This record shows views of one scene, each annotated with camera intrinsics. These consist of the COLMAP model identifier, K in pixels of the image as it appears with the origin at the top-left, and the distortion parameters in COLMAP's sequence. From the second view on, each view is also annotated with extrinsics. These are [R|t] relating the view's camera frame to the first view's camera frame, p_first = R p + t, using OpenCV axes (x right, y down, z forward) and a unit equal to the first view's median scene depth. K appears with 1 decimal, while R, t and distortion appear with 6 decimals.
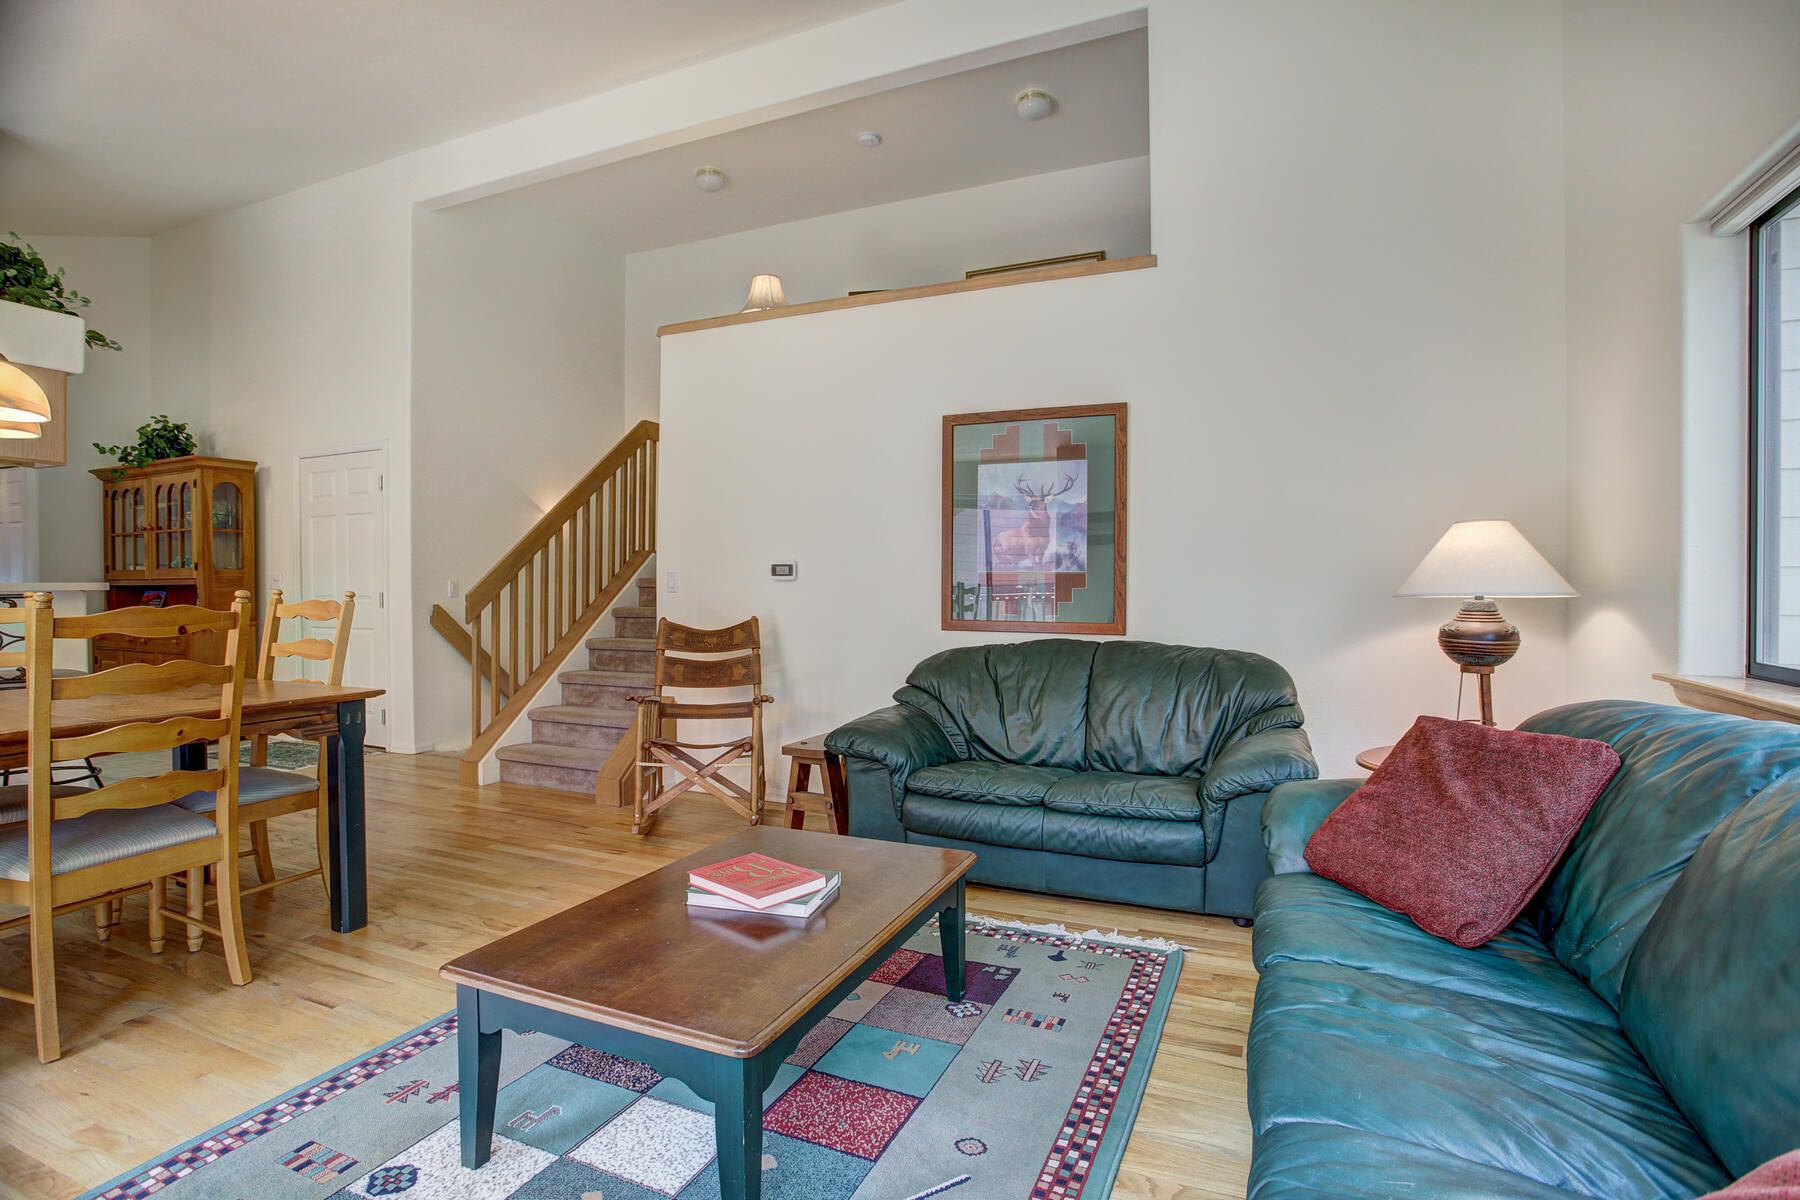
lens RADIAL K [[874.7, 0, 910.4], [0, 874.7, 591.9], [0, 0, 1]] dist [-0.071494, 0.033332]
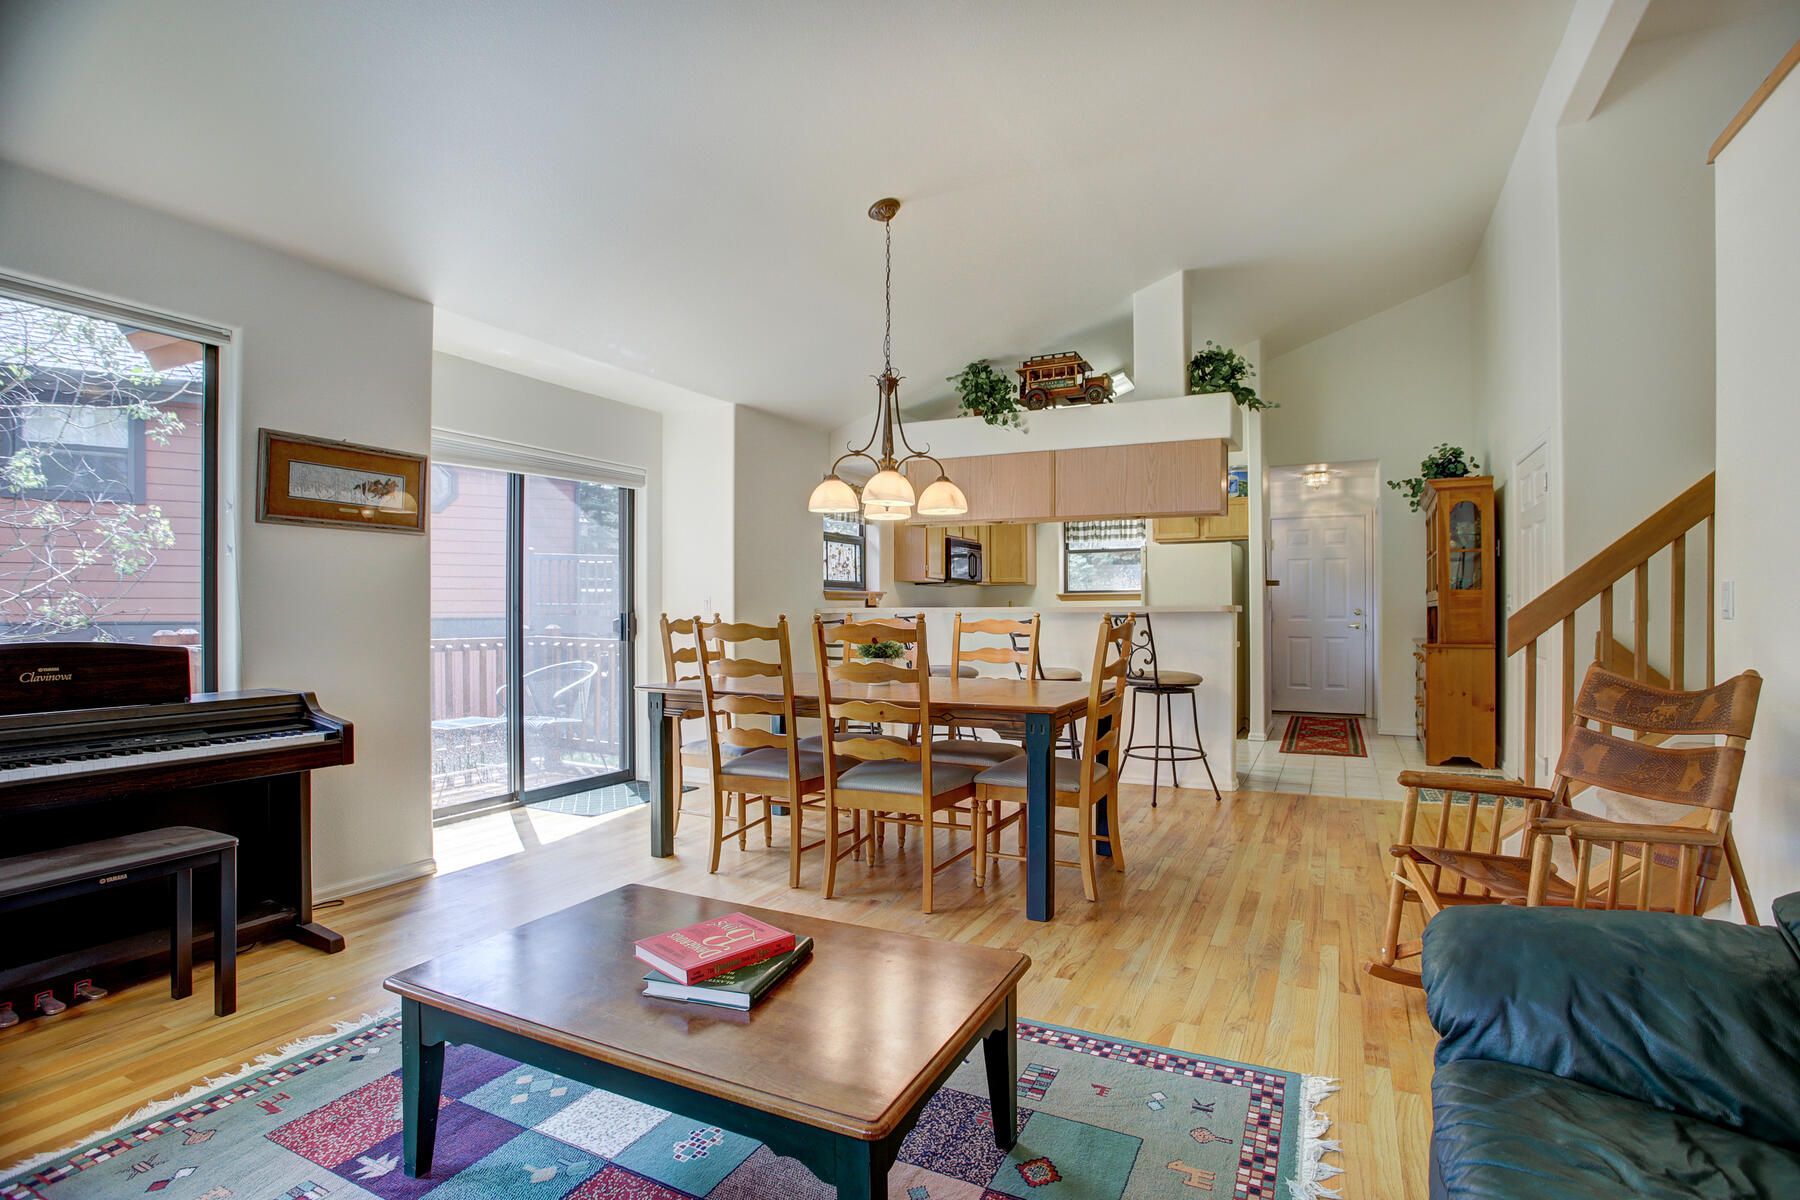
lens RADIAL K [[893.1, 0, 904.1], [0, 893.1, 605.6], [0, 0, 1]] dist [-0.076082, 0.035199]
pose [[-0.044715, -0.002296, -0.998997, 0.361454], [-0.004924, 0.999986, -0.002078, -0.005787], [0.998988, 0.004826, -0.044725, 0.629553]]
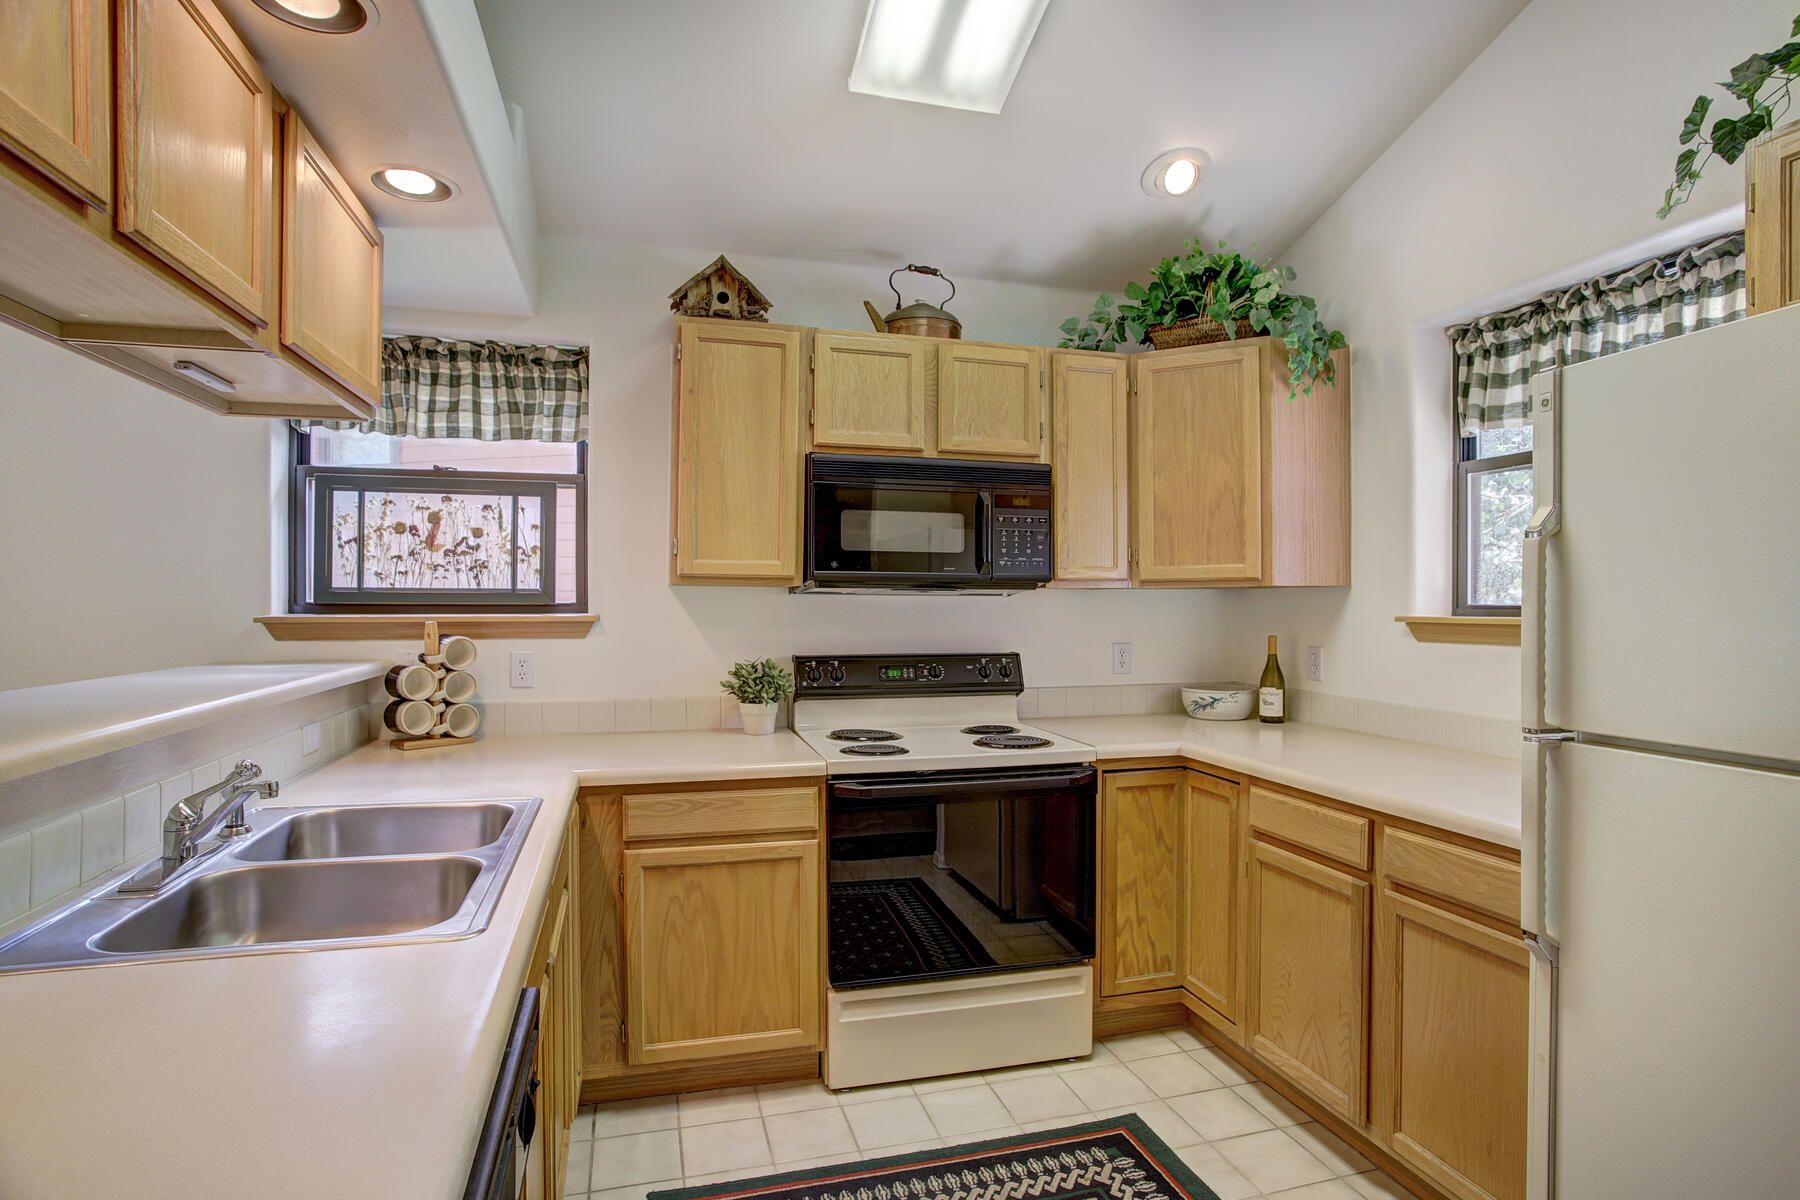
lens RADIAL K [[893.1, 0, 904.1], [0, 893.1, 605.6], [0, 0, 1]] dist [-0.076082, 0.035199]
pose [[-0.771373, 0.000670, -0.636383, -1.299898], [-0.008161, 0.999907, 0.010945, -0.056861], [0.636331, 0.013636, -0.771295, 1.199105]]
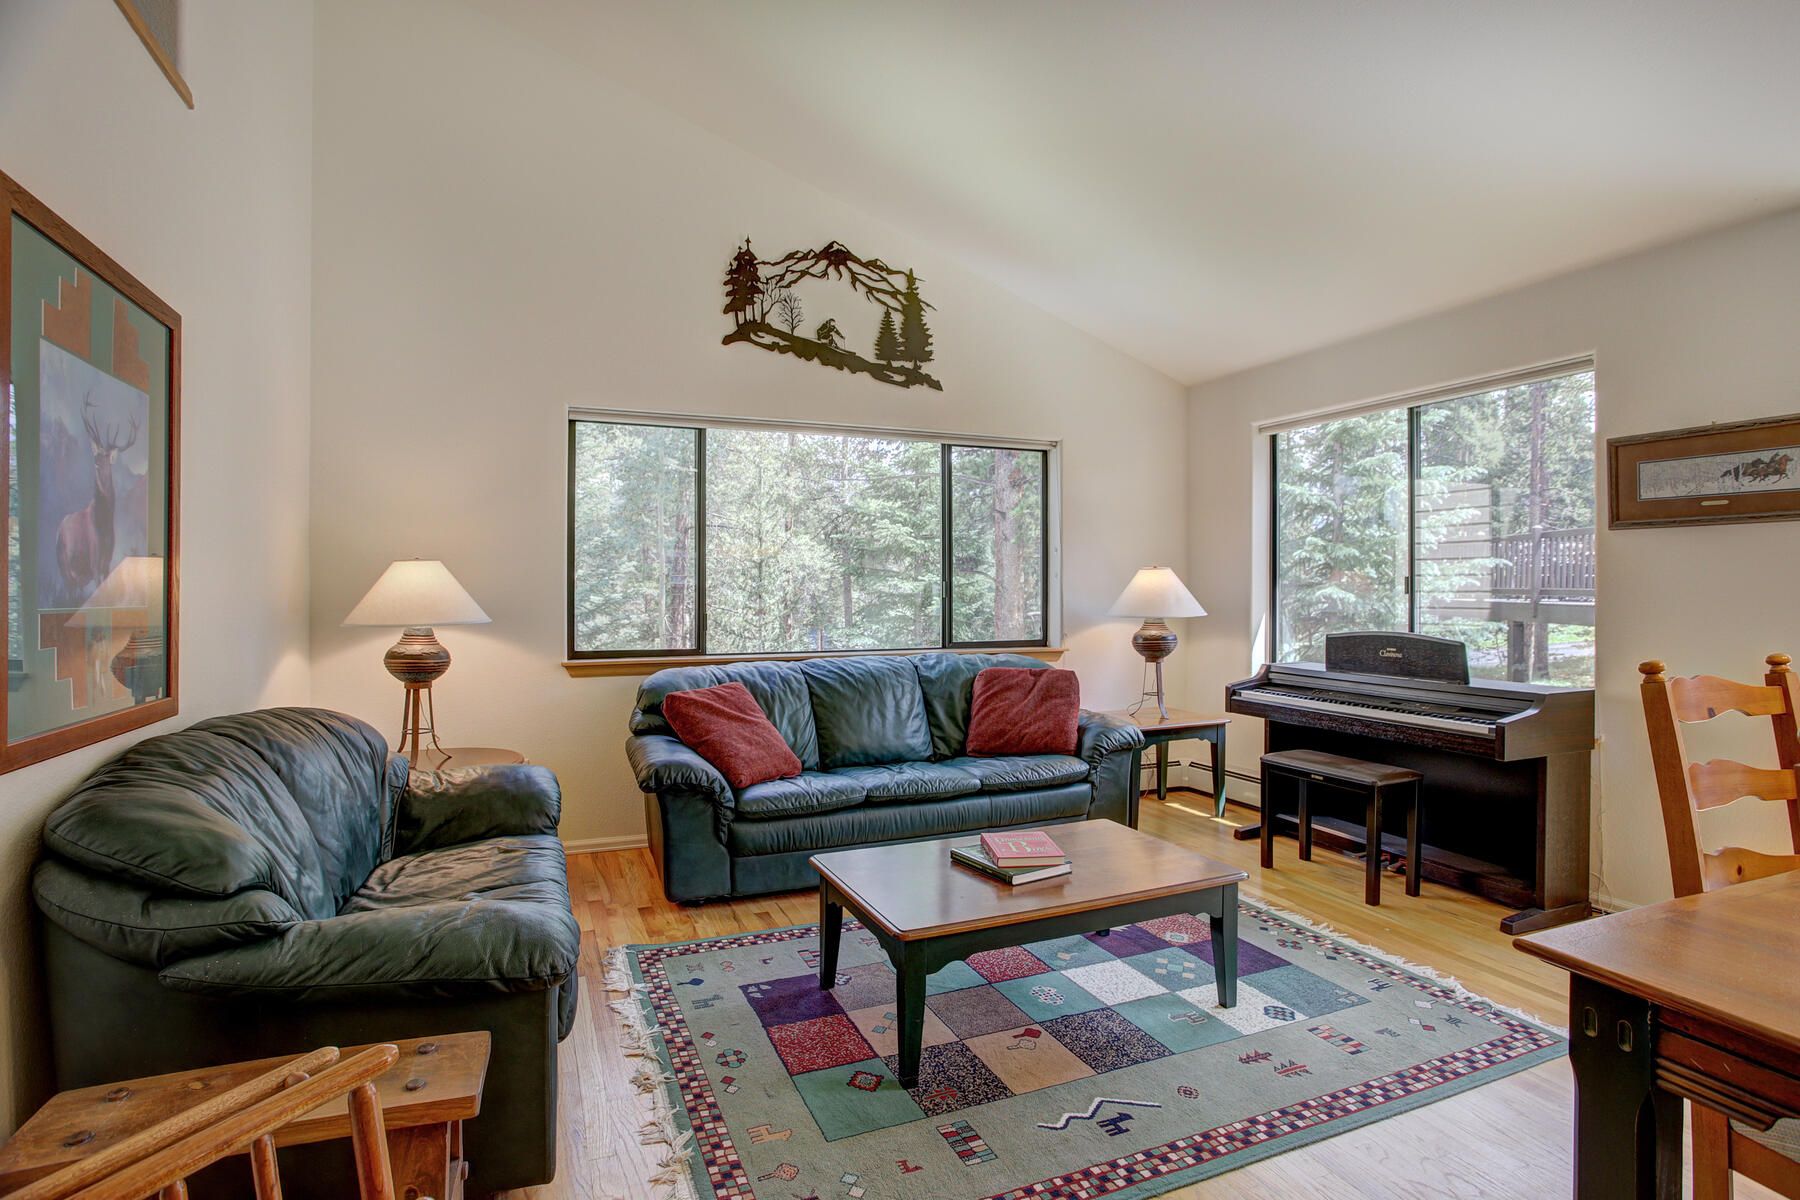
lens RADIAL K [[919.8, 0, 907.7], [0, 919.8, 592.8], [0, 0, 1]] dist [-0.081700, 0.052607]
pose [[-0.730506, -0.002553, 0.682902, -0.504223], [0.006767, 0.999917, 0.010977, -0.034020], [-0.682873, 0.012640, -0.730428, 1.080334]]
